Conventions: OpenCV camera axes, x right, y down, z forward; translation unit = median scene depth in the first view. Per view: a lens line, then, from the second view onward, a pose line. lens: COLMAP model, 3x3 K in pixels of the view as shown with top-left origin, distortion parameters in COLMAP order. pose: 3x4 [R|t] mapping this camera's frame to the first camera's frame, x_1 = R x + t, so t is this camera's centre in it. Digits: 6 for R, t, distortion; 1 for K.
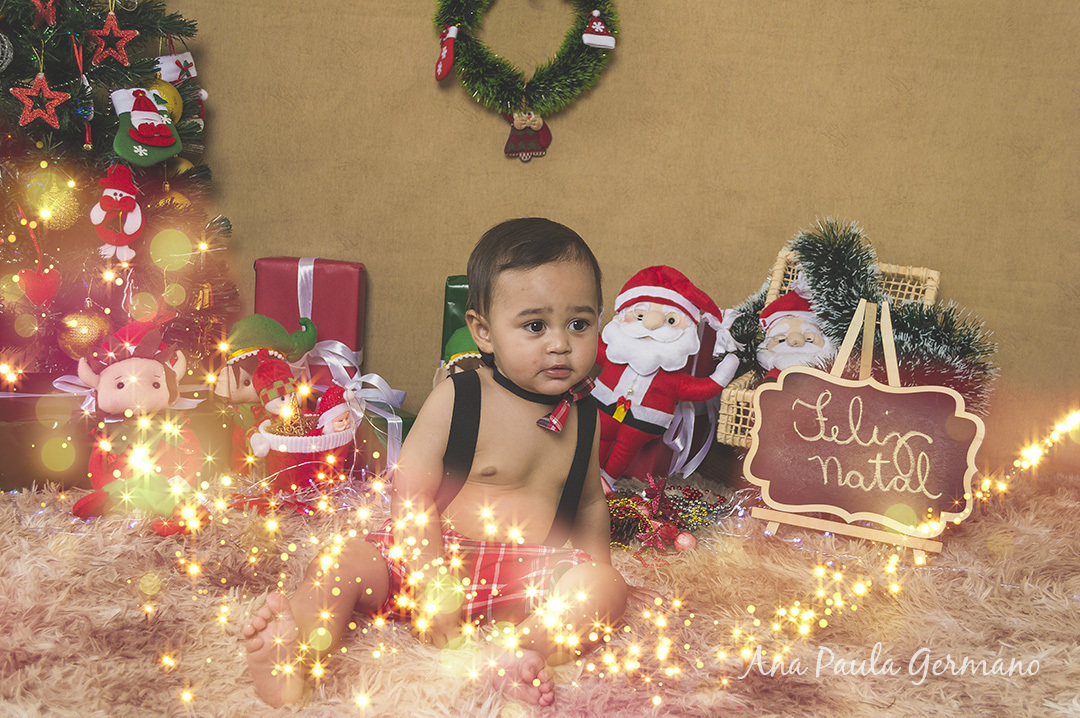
lens RADIAL K [[1247.5, 0, 539.3], [0, 1247.5, 358.9], [0, 0, 1]] dist [0.039565, -0.111272]
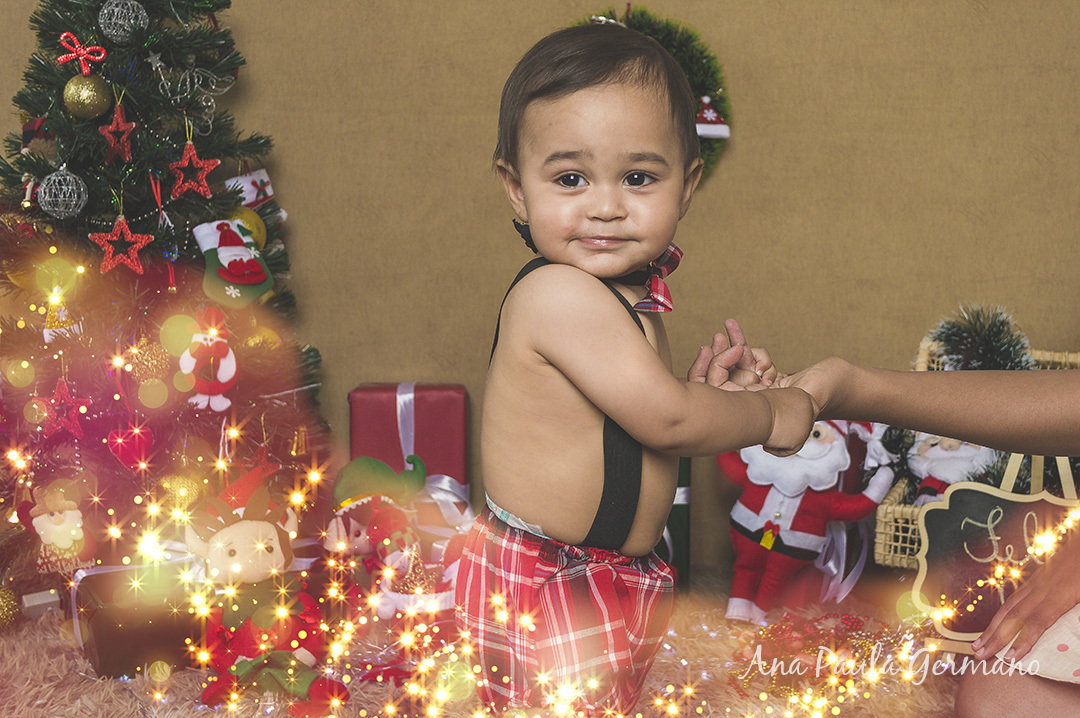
lens RADIAL K [[1490.3, 0, 608.0], [0, 1490.3, 364.4], [0, 0, 1]] dist [0.022685, -0.098671]
pose [[0.997728, -0.063924, 0.021262, -0.063384], [0.064558, 0.997444, -0.030632, -0.055261], [-0.019249, 0.031935, 0.999305, -0.085940]]
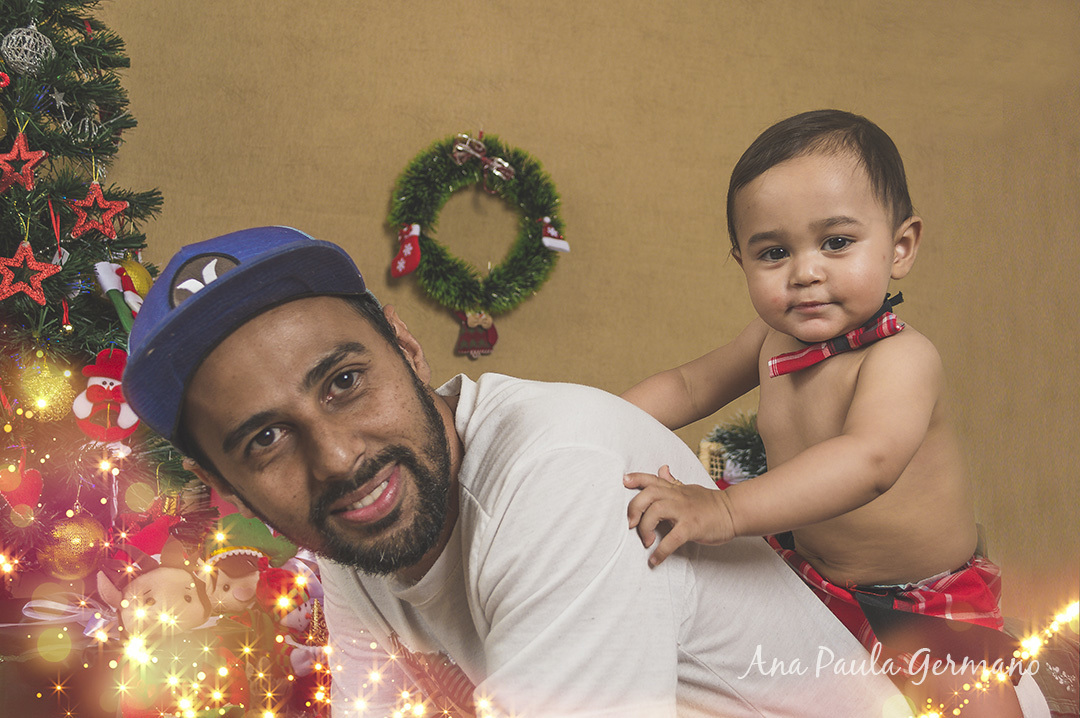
lens RADIAL K [[1150.7, 0, 558.3], [0, 1150.7, 382.4], [0, 0, 1]] dist [0.074591, -0.117442]
pose [[0.927246, -0.000308, 0.374454, -0.315986], [0.067527, 0.983743, -0.166406, 0.020858], [-0.368315, 0.179584, 0.912192, 0.138831]]
